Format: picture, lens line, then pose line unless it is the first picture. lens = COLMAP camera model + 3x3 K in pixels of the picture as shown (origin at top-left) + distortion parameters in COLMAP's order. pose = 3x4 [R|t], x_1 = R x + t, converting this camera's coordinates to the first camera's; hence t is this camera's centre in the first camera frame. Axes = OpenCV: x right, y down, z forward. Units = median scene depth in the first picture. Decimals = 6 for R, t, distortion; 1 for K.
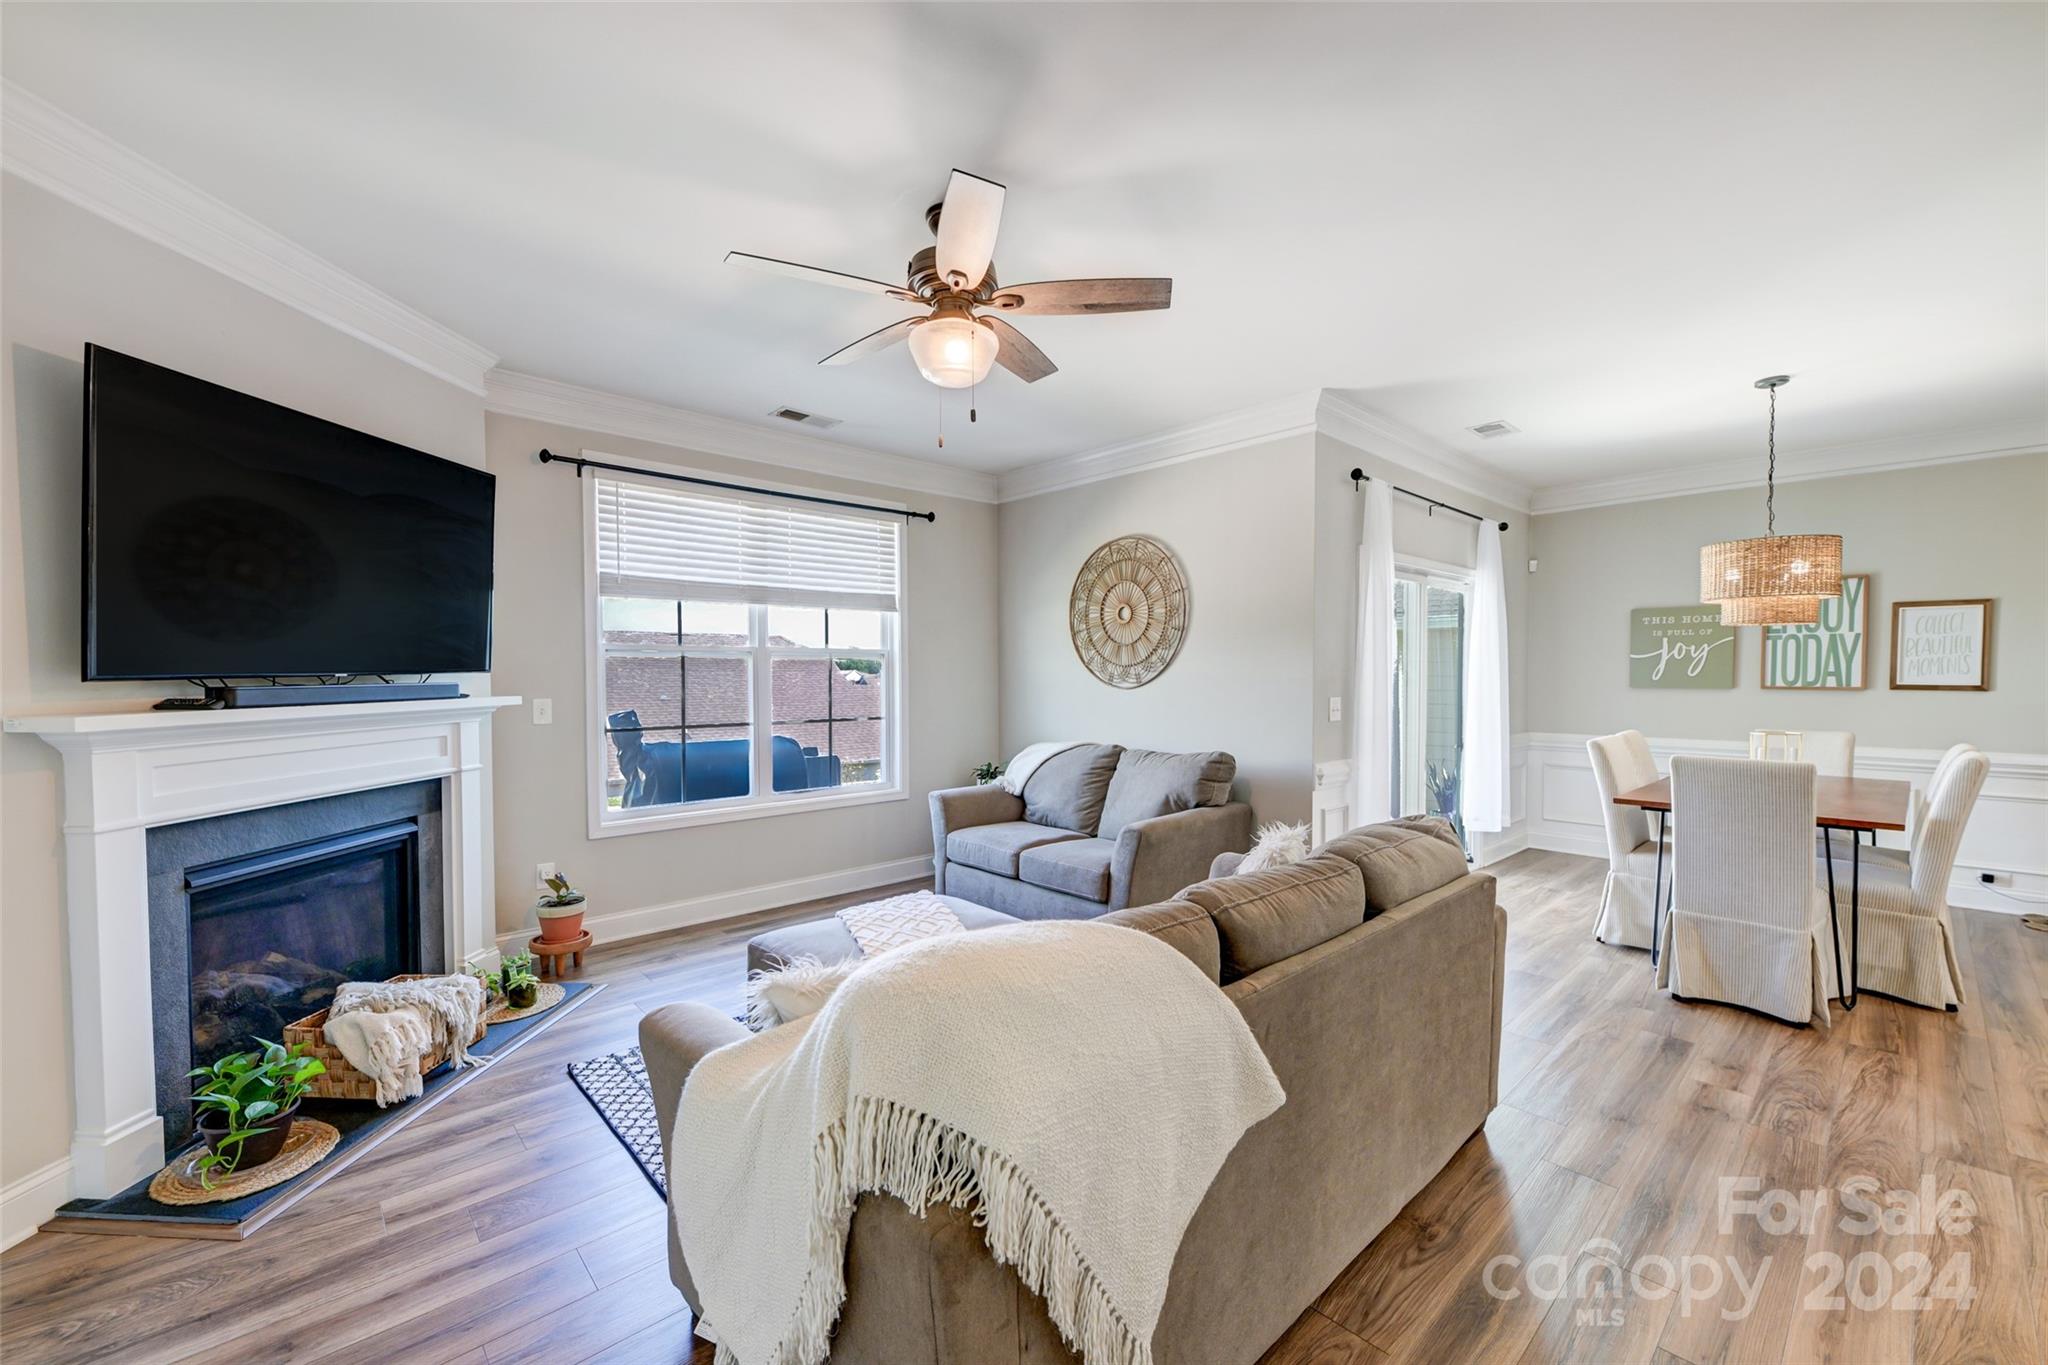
lens RADIAL K [[811.8, 0, 1026.9], [0, 811.8, 690.8], [0, 0, 1]] dist [0.004976, -0.005195]
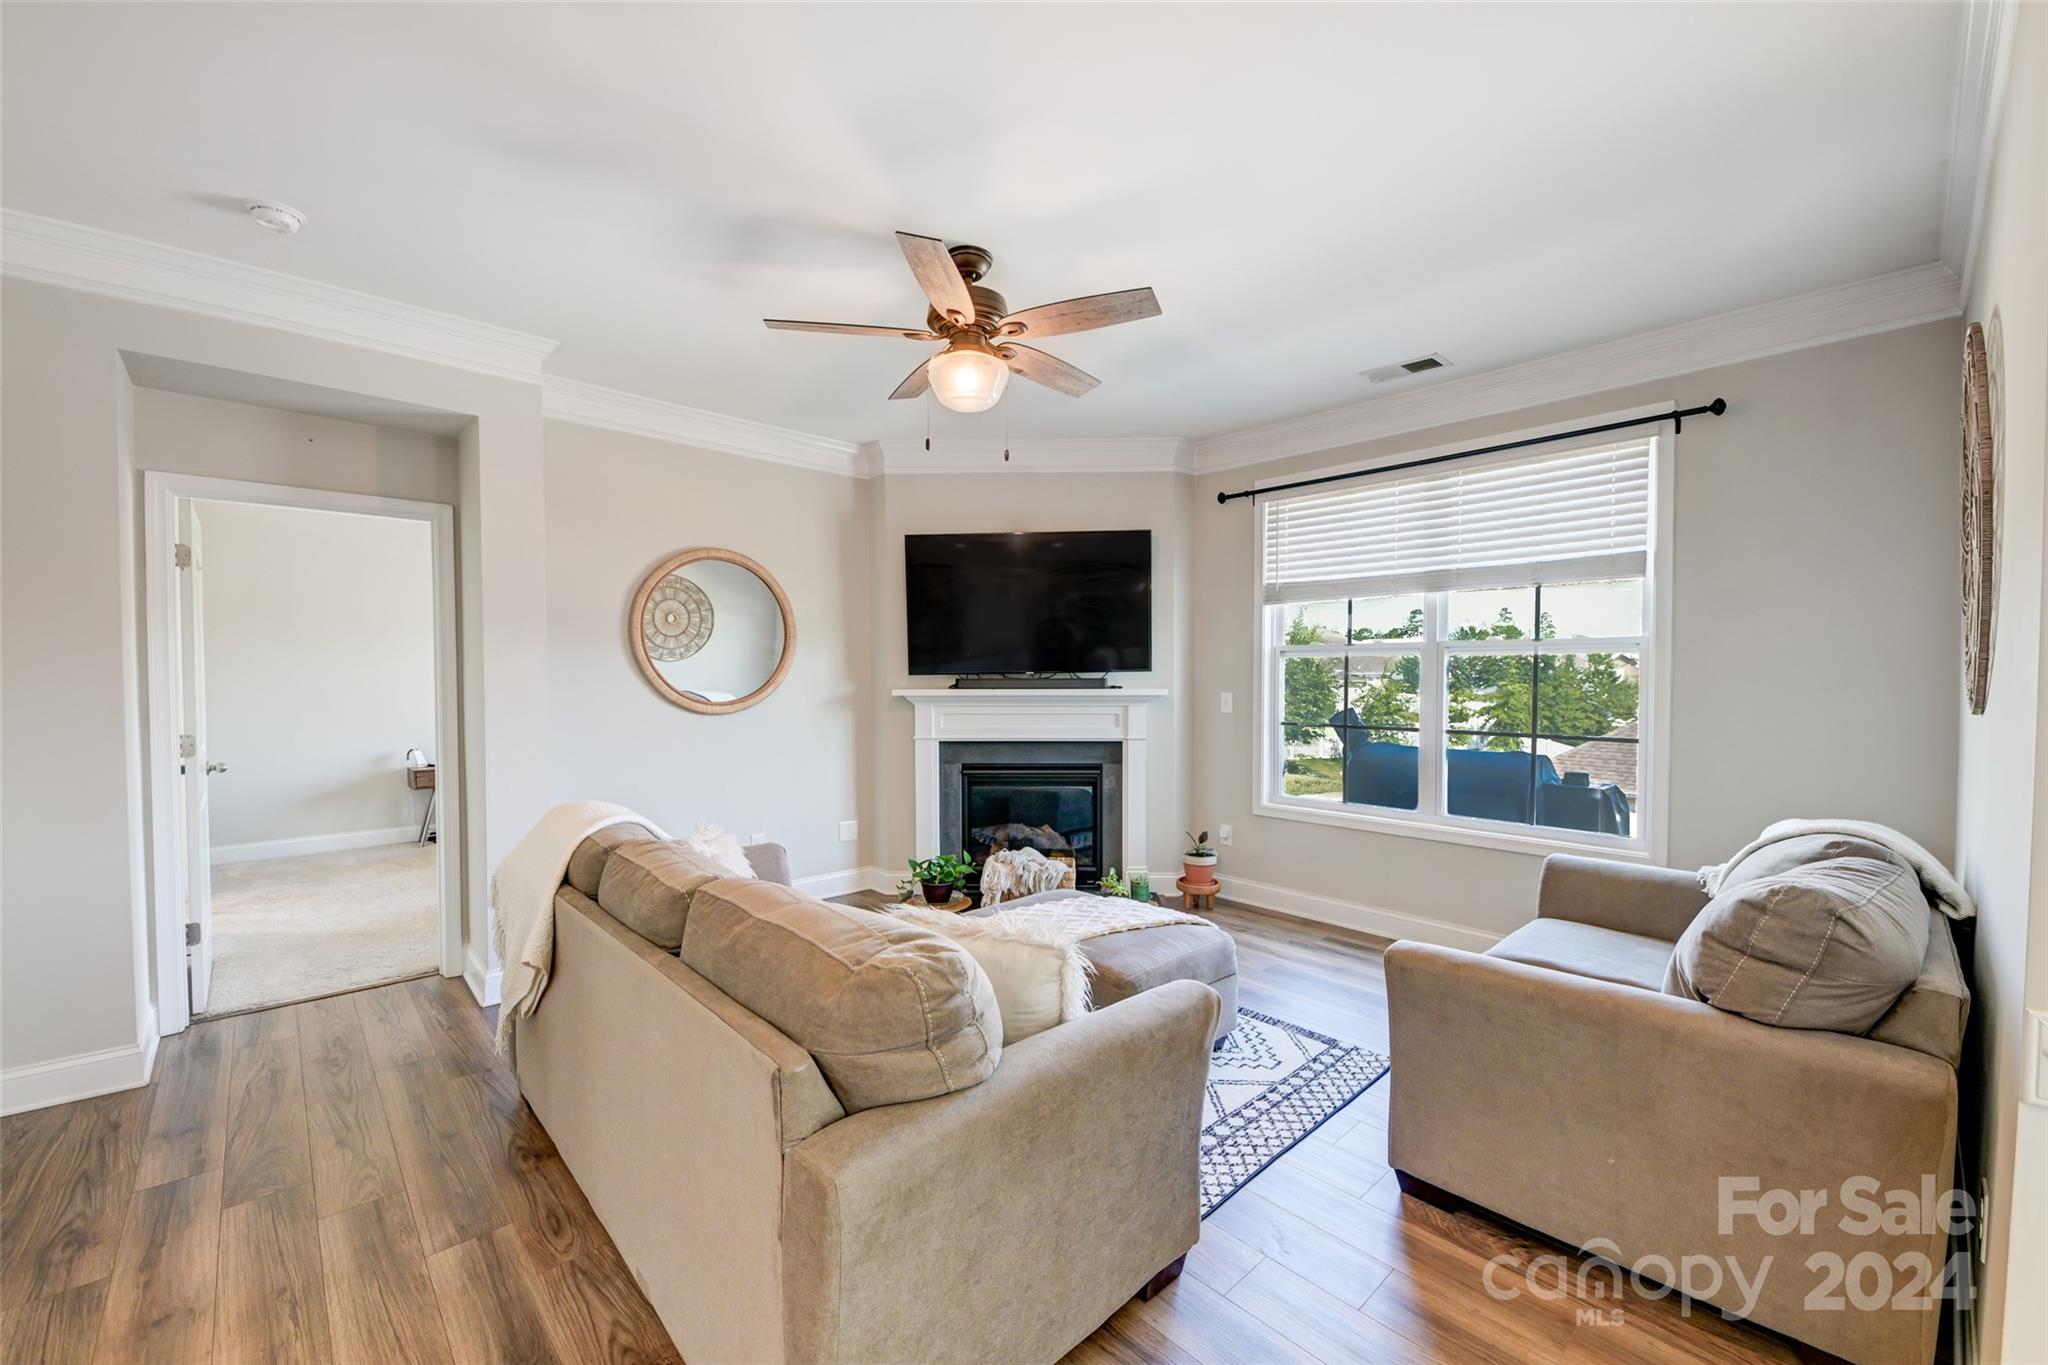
lens RADIAL K [[811.8, 0, 1026.9], [0, 811.8, 690.8], [0, 0, 1]] dist [0.004976, -0.005195]
pose [[0.009416, 0.022753, -0.999697, 0.552945], [-0.022498, 0.999493, 0.022536, -0.011987], [0.999703, 0.022279, 0.009923, 0.583838]]
